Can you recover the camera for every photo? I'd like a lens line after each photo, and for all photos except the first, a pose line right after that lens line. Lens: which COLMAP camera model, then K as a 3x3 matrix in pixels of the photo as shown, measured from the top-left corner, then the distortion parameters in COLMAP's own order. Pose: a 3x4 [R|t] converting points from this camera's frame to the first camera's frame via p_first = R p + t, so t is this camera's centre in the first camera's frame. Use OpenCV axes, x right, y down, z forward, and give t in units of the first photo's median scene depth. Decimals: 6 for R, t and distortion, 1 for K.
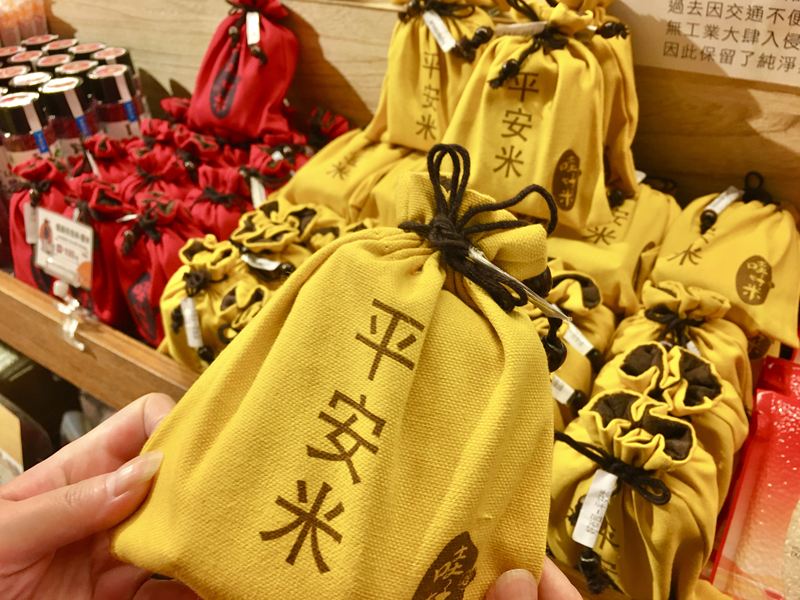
lens RADIAL K [[695.3, 0, 404.1], [0, 695.3, 299.7], [0, 0, 1]] dist [0.035590, -0.014140]
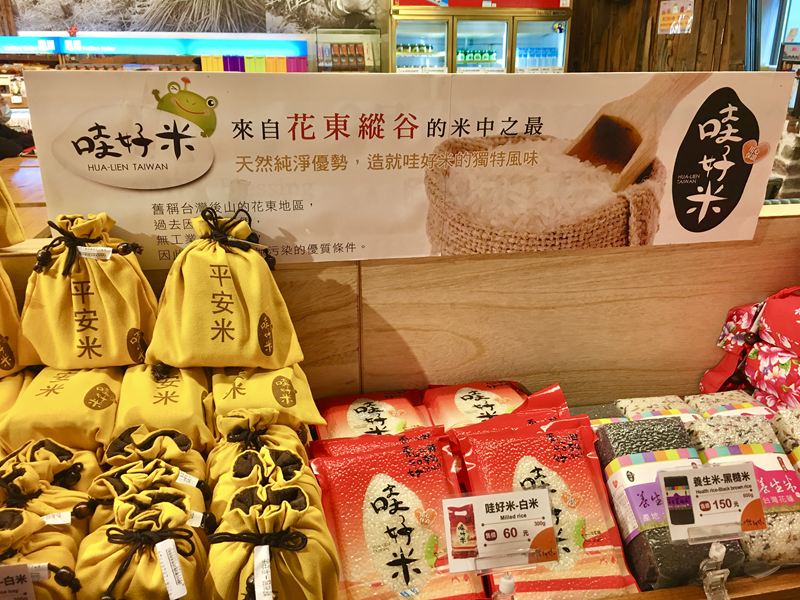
lens RADIAL K [[695.3, 0, 400.3], [0, 695.3, 297.8], [0, 0, 1]] dist [0.035590, -0.014140]
pose [[0.689996, -0.191379, 0.698054, -0.302951], [0.384161, 0.914197, -0.129089, 0.075143], [-0.613454, 0.357235, 0.704313, -0.219382]]
